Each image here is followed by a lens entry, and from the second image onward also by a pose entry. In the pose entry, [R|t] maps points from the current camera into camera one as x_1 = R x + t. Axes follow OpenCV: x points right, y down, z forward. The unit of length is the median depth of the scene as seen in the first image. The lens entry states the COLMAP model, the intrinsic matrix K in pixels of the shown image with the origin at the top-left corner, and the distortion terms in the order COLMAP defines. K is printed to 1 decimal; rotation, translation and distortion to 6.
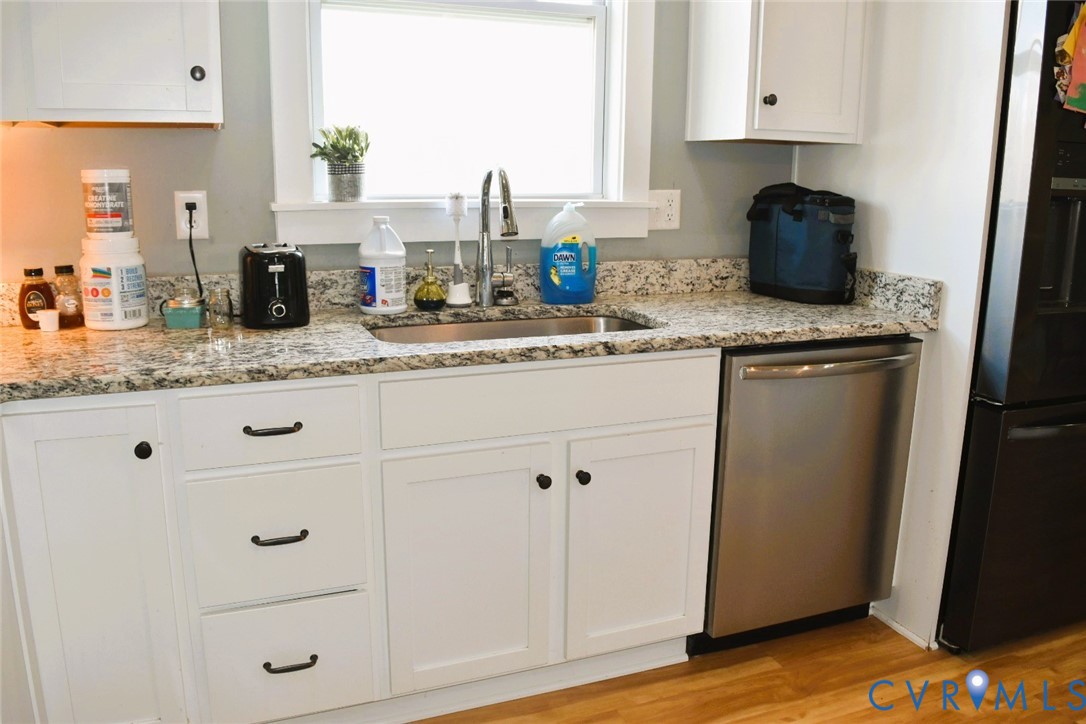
lens RADIAL K [[850.6, 0, 543.0], [0, 850.6, 362.0], [0, 0, 1]] dist [-0.100290, 0.027410]
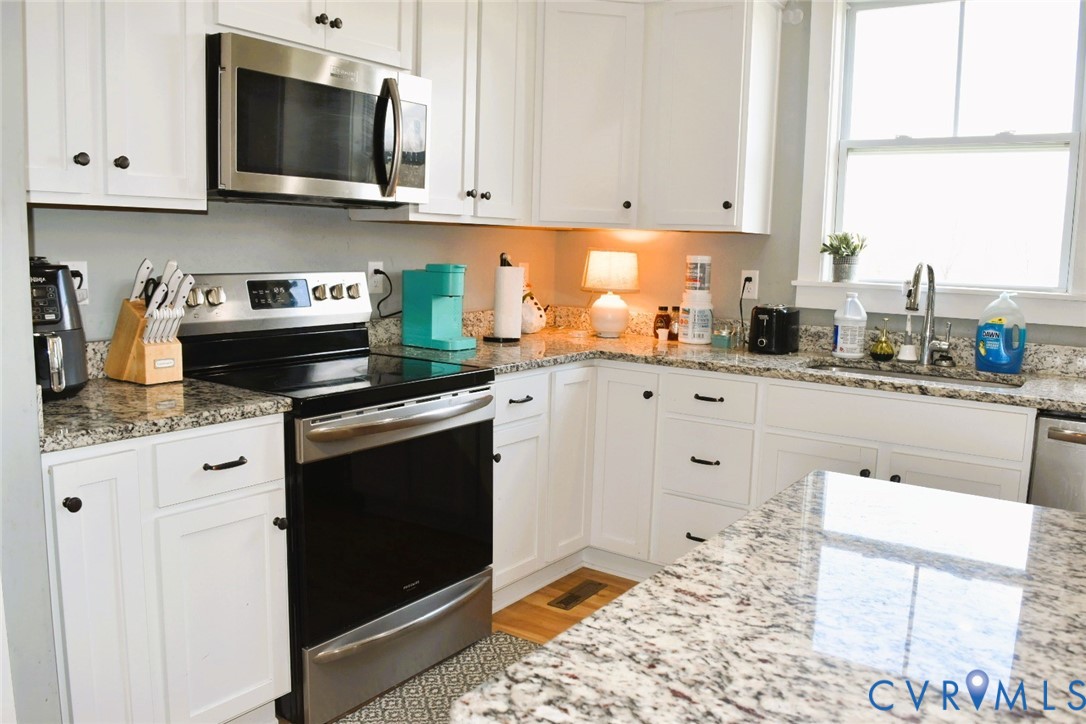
lens RADIAL K [[850.6, 0, 543.0], [0, 850.6, 362.0], [0, 0, 1]] dist [-0.100290, 0.027410]
pose [[0.541524, 0.114291, -0.832880, 0.782652], [-0.203525, 0.979068, 0.002023, 0.056638], [0.815677, 0.168416, 0.553450, -0.248928]]
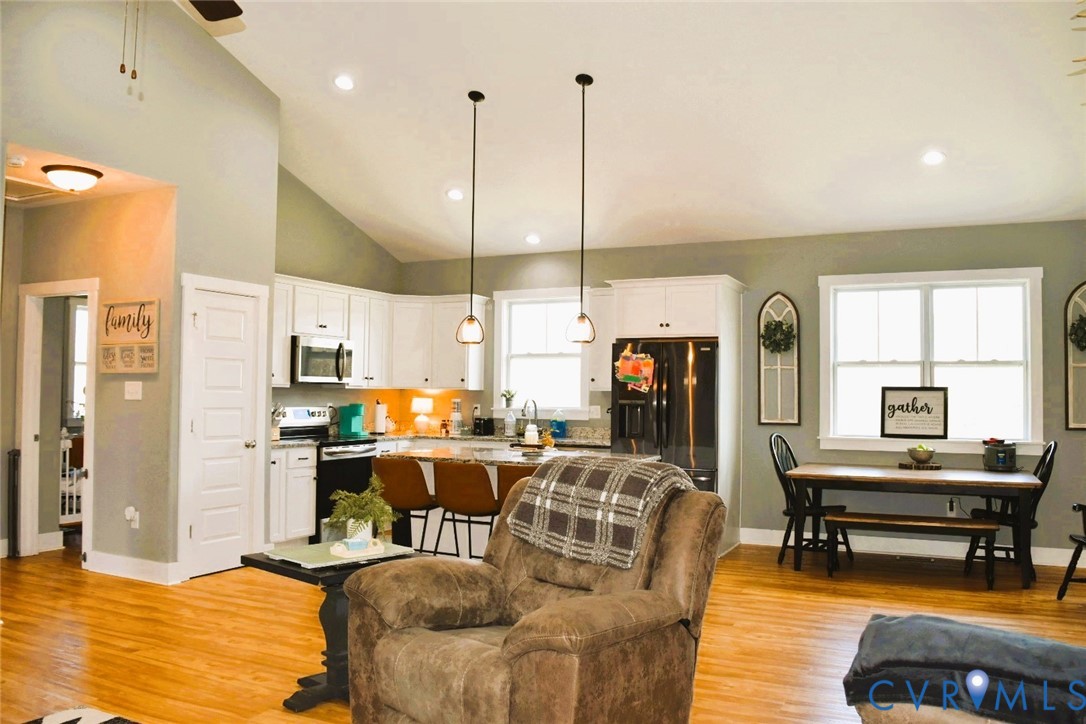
lens RADIAL K [[850.6, 0, 543.0], [0, 850.6, 362.0], [0, 0, 1]] dist [-0.100290, 0.027410]
pose [[0.671798, -0.034259, -0.739942, 2.984727], [-0.164050, 0.967243, -0.193725, 0.365648], [0.722340, 0.251531, 0.644171, -1.582662]]
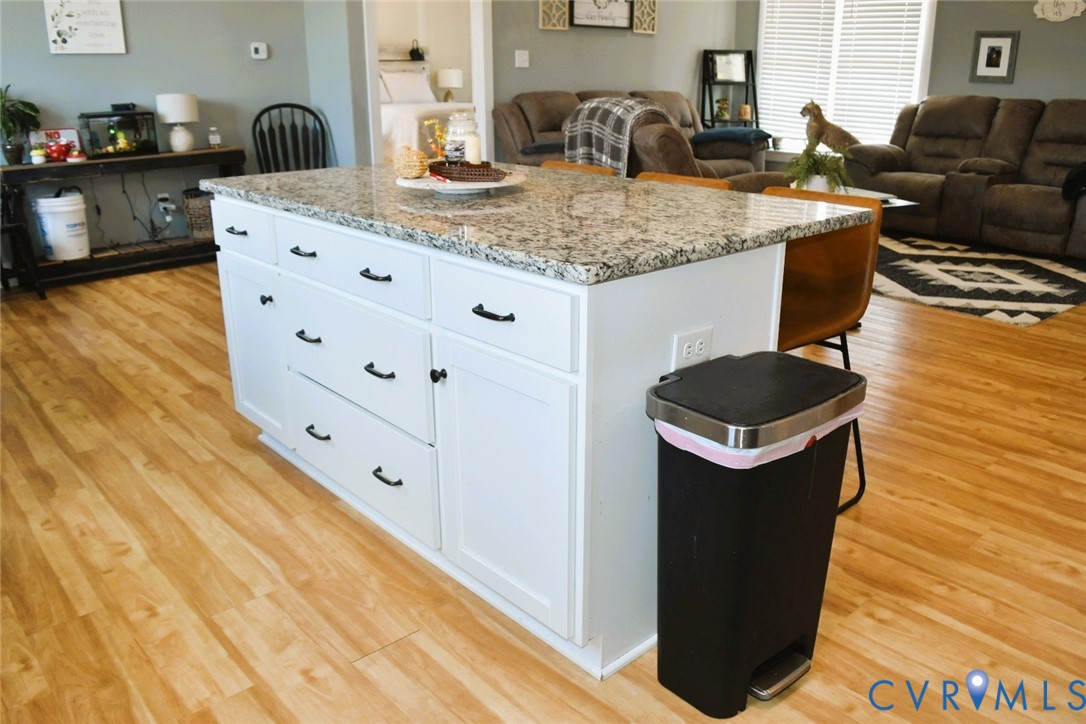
lens RADIAL K [[850.6, 0, 543.0], [0, 850.6, 362.0], [0, 0, 1]] dist [-0.100290, 0.027410]
pose [[-0.337583, -0.320480, 0.885059, -0.300929], [0.205073, 0.892631, 0.401442, -0.112621], [-0.918685, 0.317022, -0.235615, 0.585073]]
